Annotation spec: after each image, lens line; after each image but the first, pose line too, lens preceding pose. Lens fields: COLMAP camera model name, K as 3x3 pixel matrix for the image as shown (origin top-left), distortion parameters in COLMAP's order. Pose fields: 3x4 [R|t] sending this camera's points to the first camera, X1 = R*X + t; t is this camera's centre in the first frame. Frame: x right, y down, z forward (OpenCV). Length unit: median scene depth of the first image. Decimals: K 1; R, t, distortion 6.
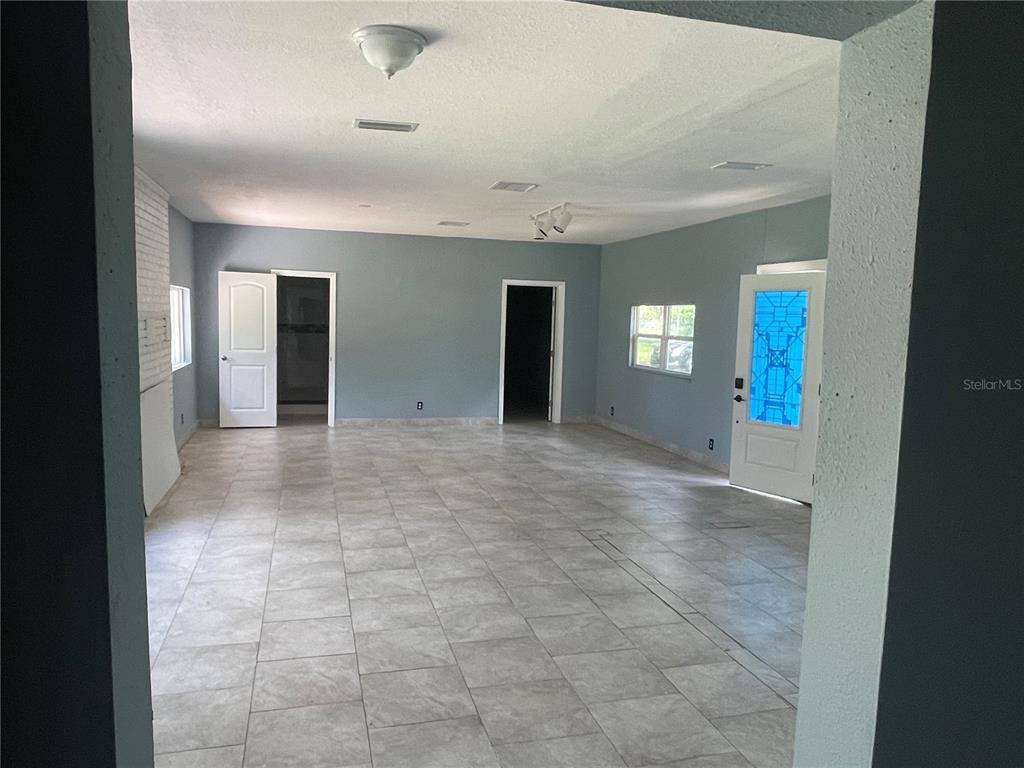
lens RADIAL K [[758.5, 0, 508.6], [0, 758.5, 385.7], [0, 0, 1]] dist [0.034907, -0.056935]
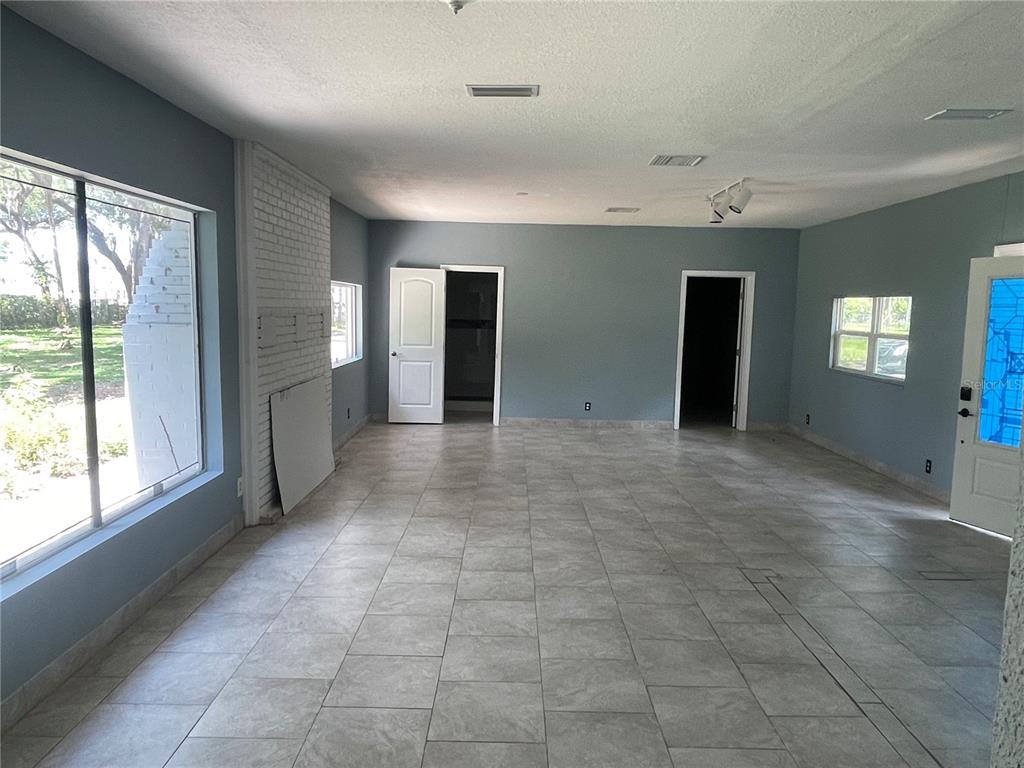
lens RADIAL K [[758.5, 0, 505.9], [0, 758.5, 384.2], [0, 0, 1]] dist [0.034907, -0.056935]
pose [[0.965081, 0.021813, -0.261043, 0.047704], [-0.020629, 0.999761, 0.007275, -0.009479], [0.261139, -0.001636, 0.965300, 0.105602]]
